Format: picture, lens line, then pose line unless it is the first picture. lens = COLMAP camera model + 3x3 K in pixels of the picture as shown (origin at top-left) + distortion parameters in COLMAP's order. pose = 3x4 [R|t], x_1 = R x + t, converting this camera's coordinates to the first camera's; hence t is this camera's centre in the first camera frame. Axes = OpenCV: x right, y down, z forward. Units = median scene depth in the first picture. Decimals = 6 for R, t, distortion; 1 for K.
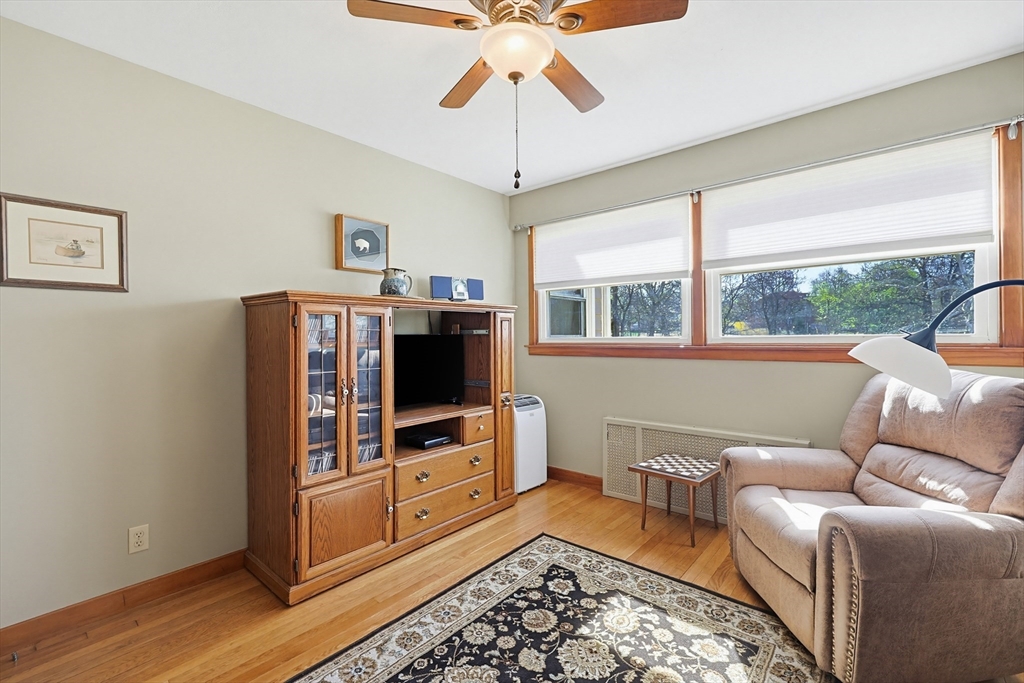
lens RADIAL K [[439.4, 0, 520.9], [0, 439.4, 333.0], [0, 0, 1]] dist [-0.001633, -0.000198]
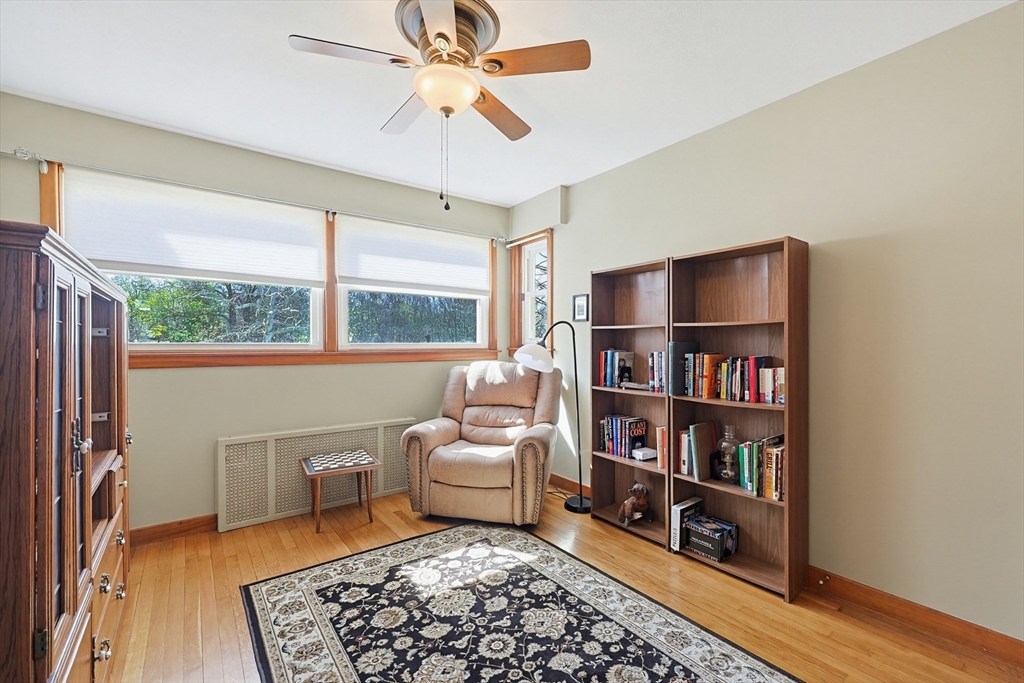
lens RADIAL K [[436.1, 0, 517.1], [0, 436.1, 340.0], [0, 0, 1]] dist [-0.000086, -0.000143]
pose [[0.233525, 0.016492, 0.972211, -0.858904], [-0.011821, 0.999830, -0.014121, 0.015277], [-0.972279, -0.008195, 0.233680, 0.460140]]
